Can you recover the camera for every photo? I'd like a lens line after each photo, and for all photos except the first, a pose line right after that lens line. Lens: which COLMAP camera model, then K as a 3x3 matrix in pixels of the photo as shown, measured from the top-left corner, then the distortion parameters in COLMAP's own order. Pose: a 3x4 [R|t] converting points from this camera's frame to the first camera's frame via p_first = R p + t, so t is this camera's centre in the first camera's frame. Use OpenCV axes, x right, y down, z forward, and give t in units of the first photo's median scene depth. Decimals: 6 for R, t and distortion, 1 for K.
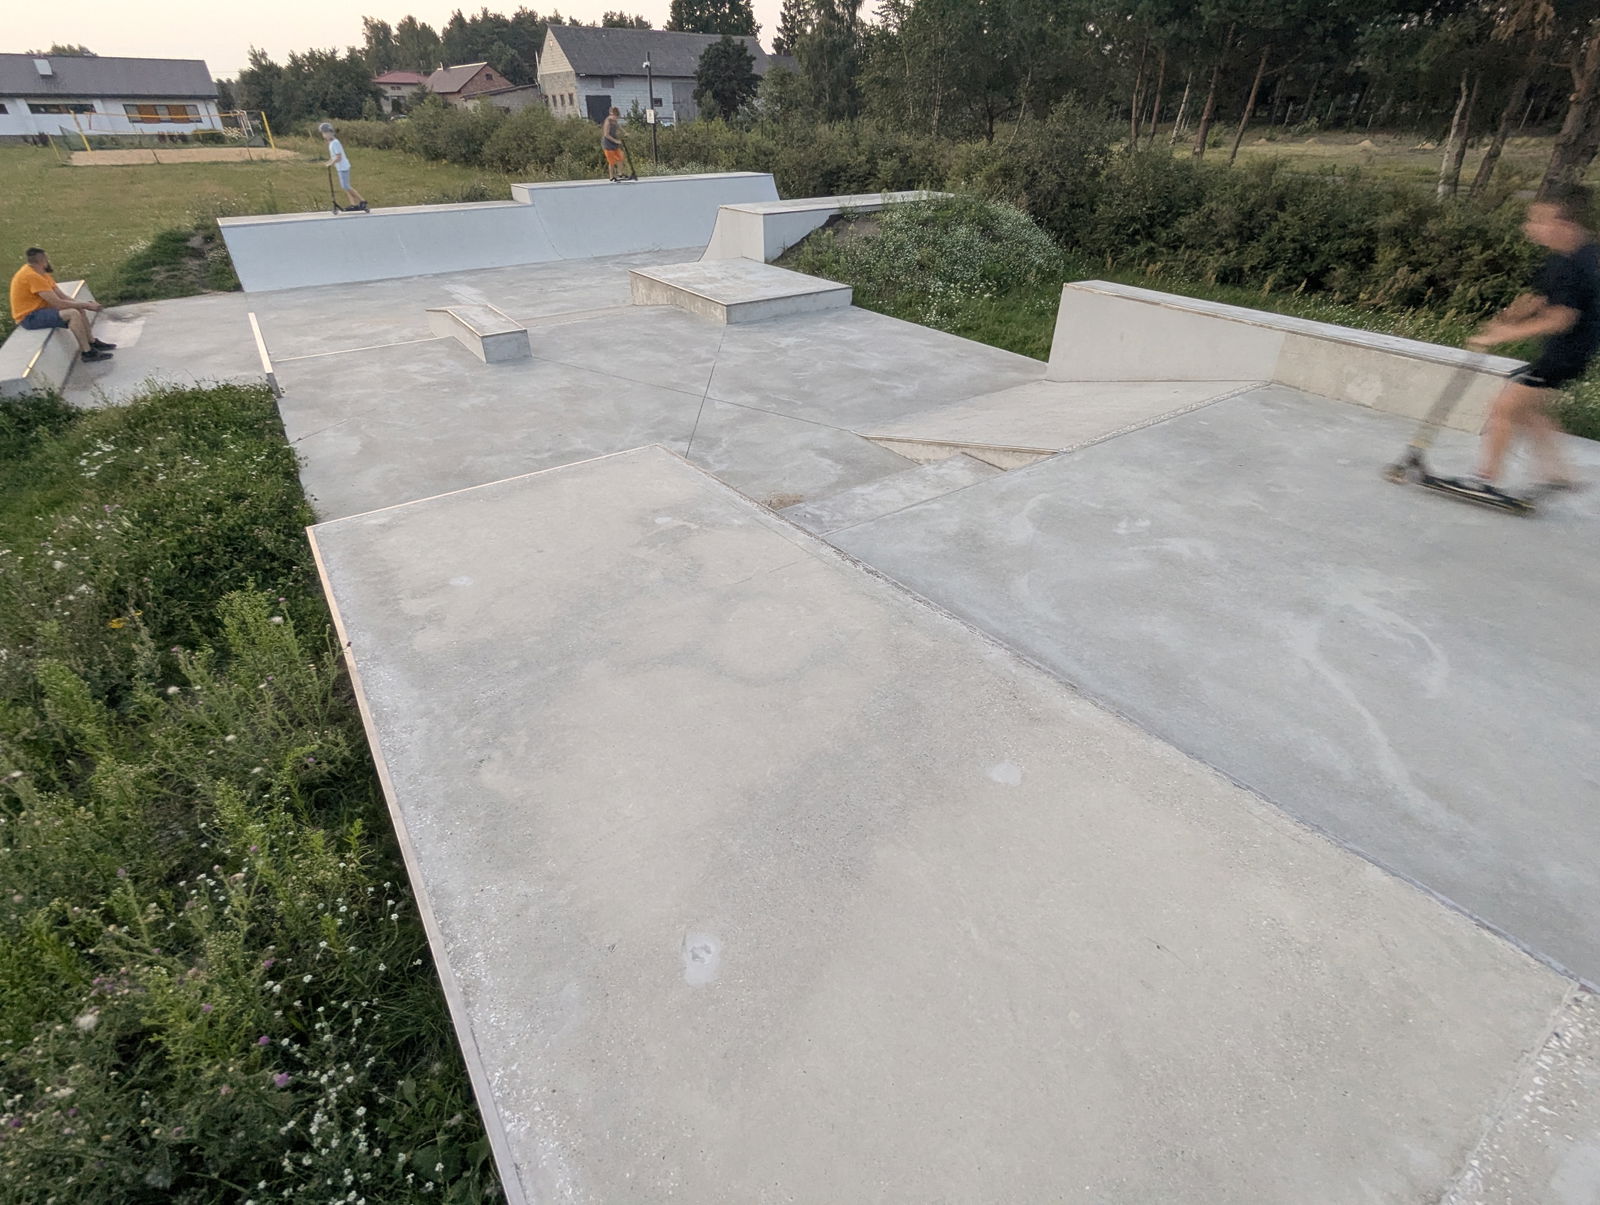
lens RADIAL K [[751.2, 0, 800.0], [0, 751.2, 602.5], [0, 0, 1]] dist [-0.007088, 0.001253]
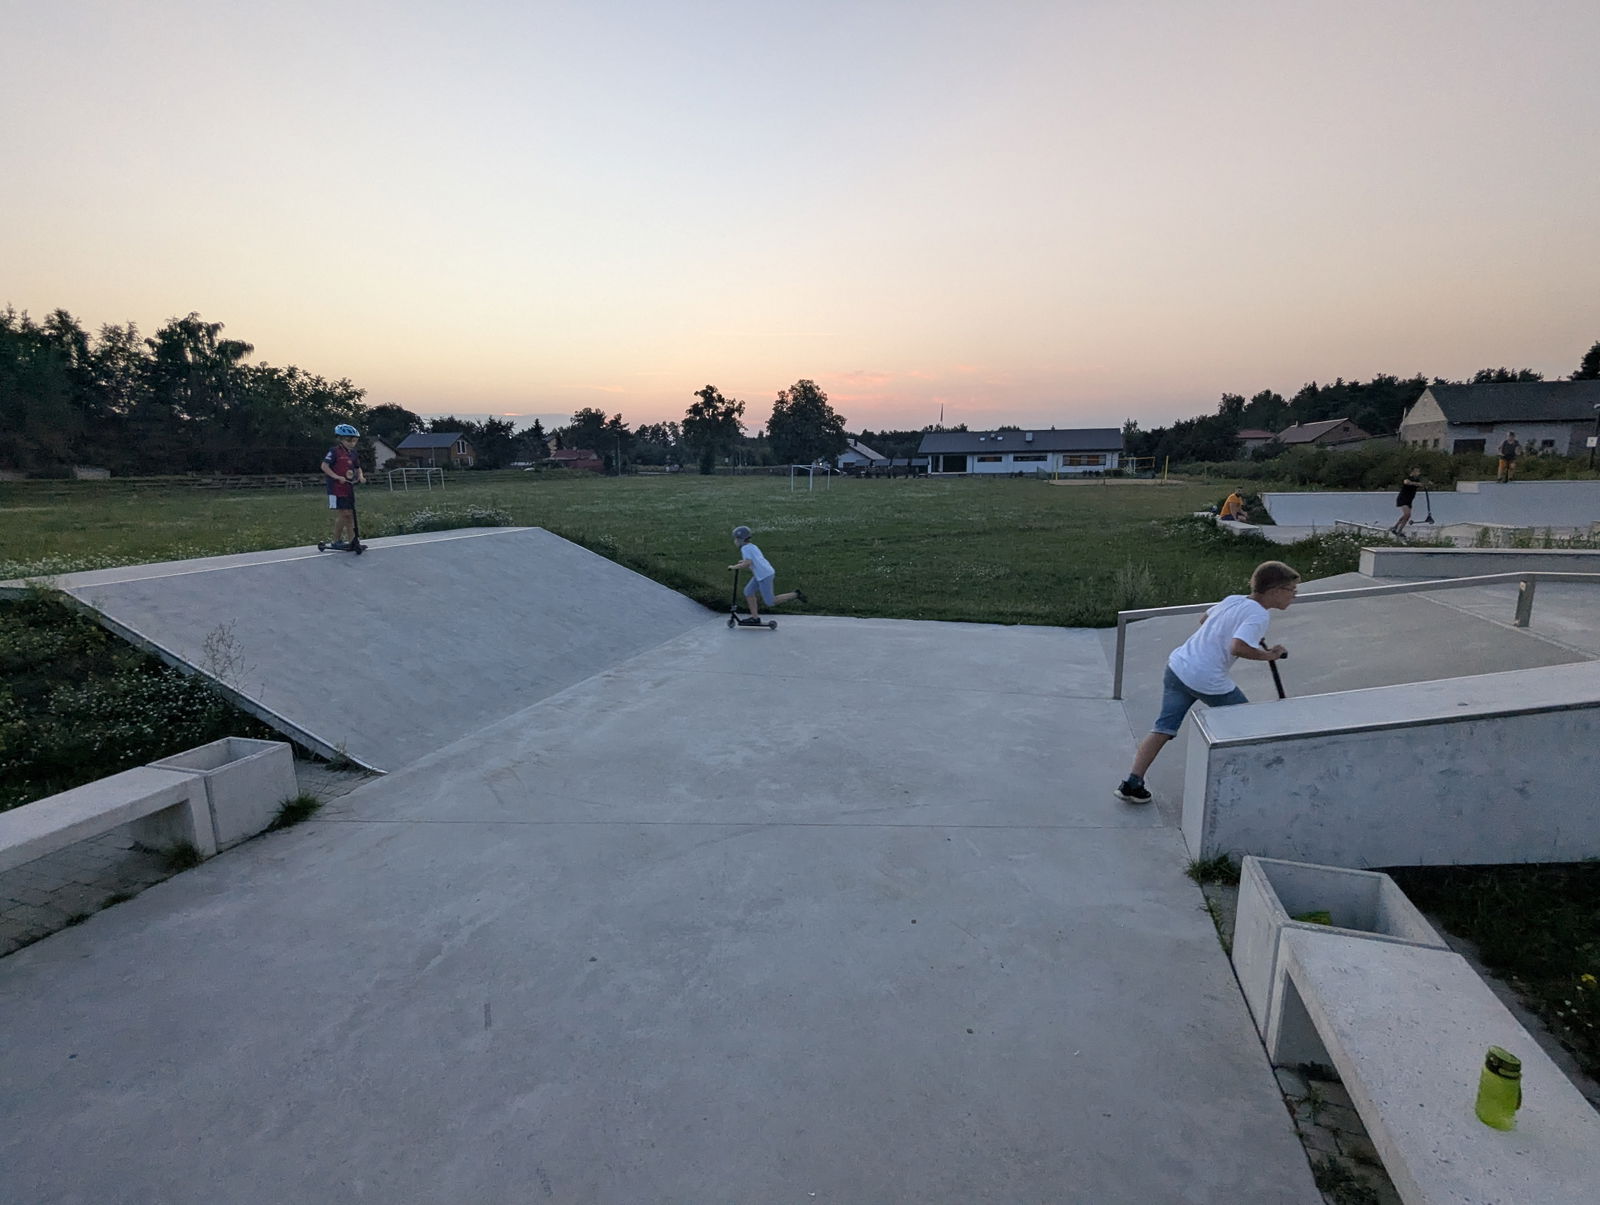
lens RADIAL K [[751.2, 0, 800.0], [0, 751.2, 602.5], [0, 0, 1]] dist [-0.007088, 0.001253]
pose [[0.612111, 0.129059, -0.780169, -0.002900], [-0.420435, 0.888706, -0.182855, 0.134817], [0.669742, 0.439938, 0.598247, -0.184229]]
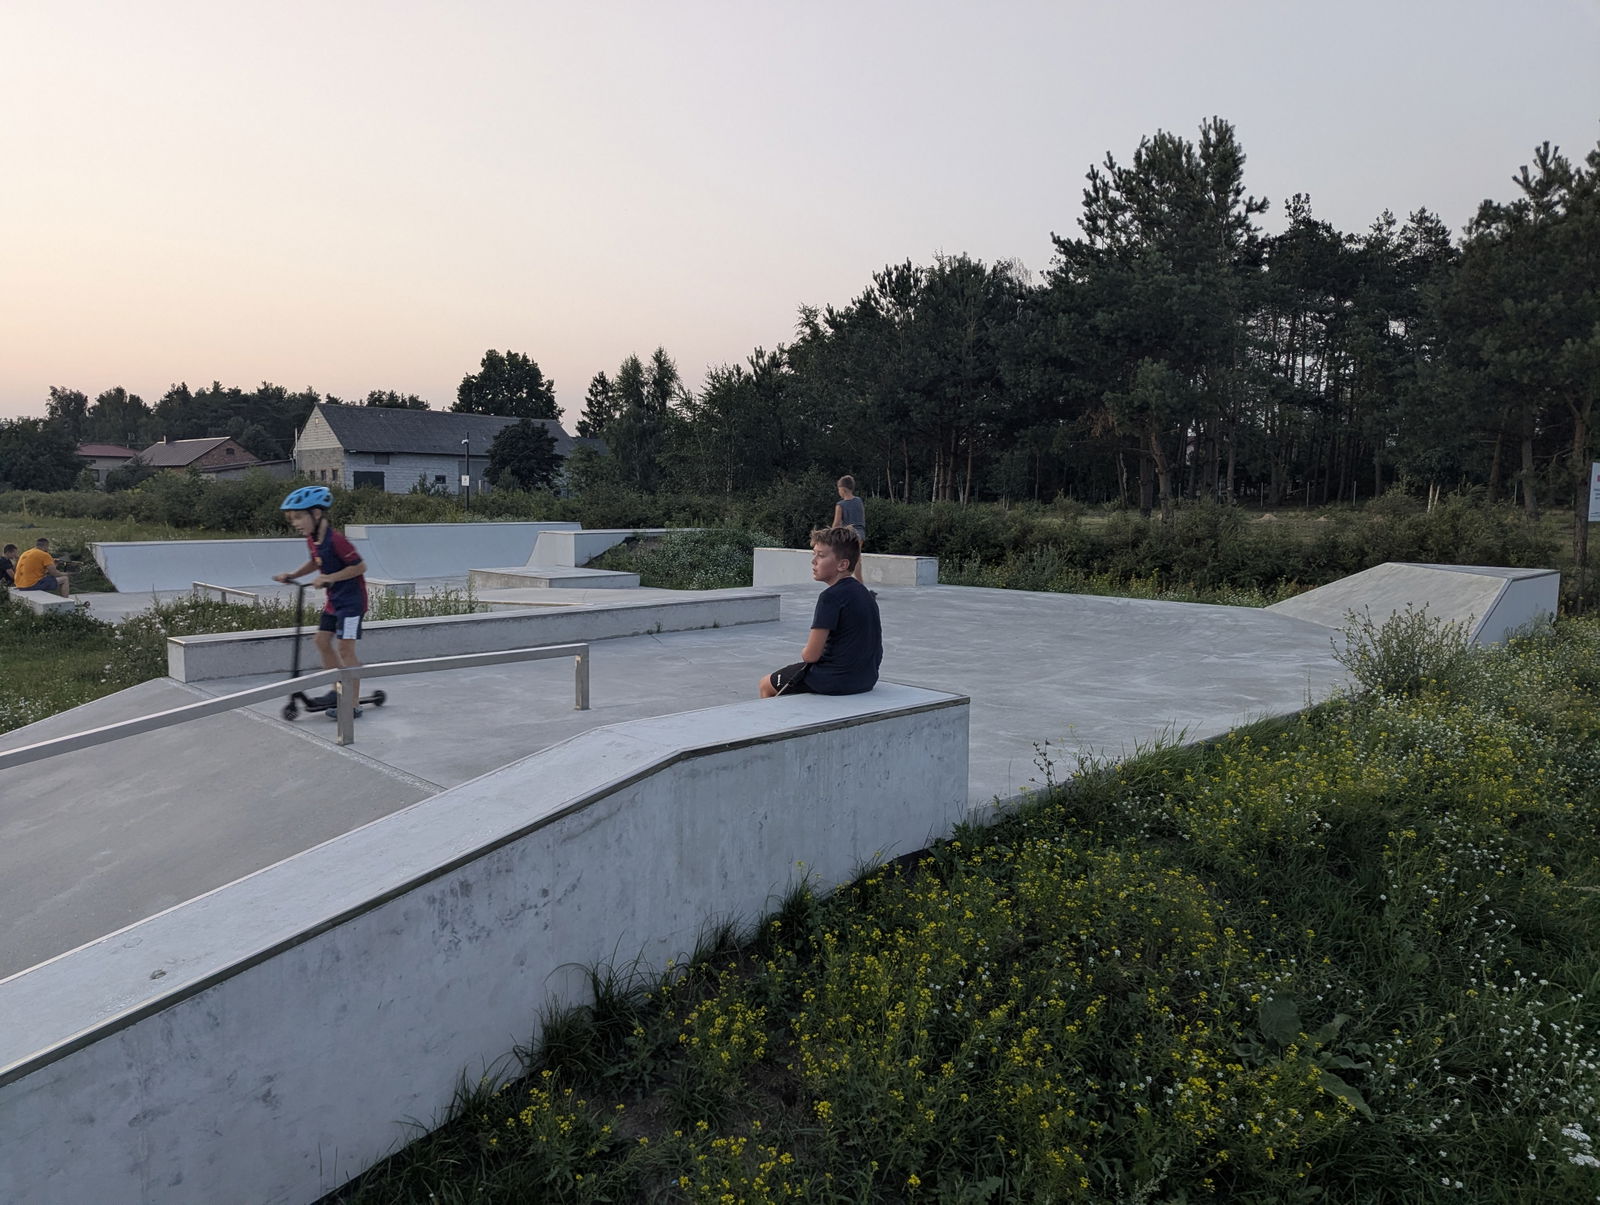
lens RADIAL K [[1109.5, 0, 800.0], [0, 1109.5, 602.5], [0, 0, 1]] dist [0.057443, -0.066881]
pose [[0.985903, -0.008100, 0.167123, 0.003508], [0.085219, 0.883876, -0.459891, 0.118729], [-0.143991, 0.467650, 0.872106, -0.162303]]
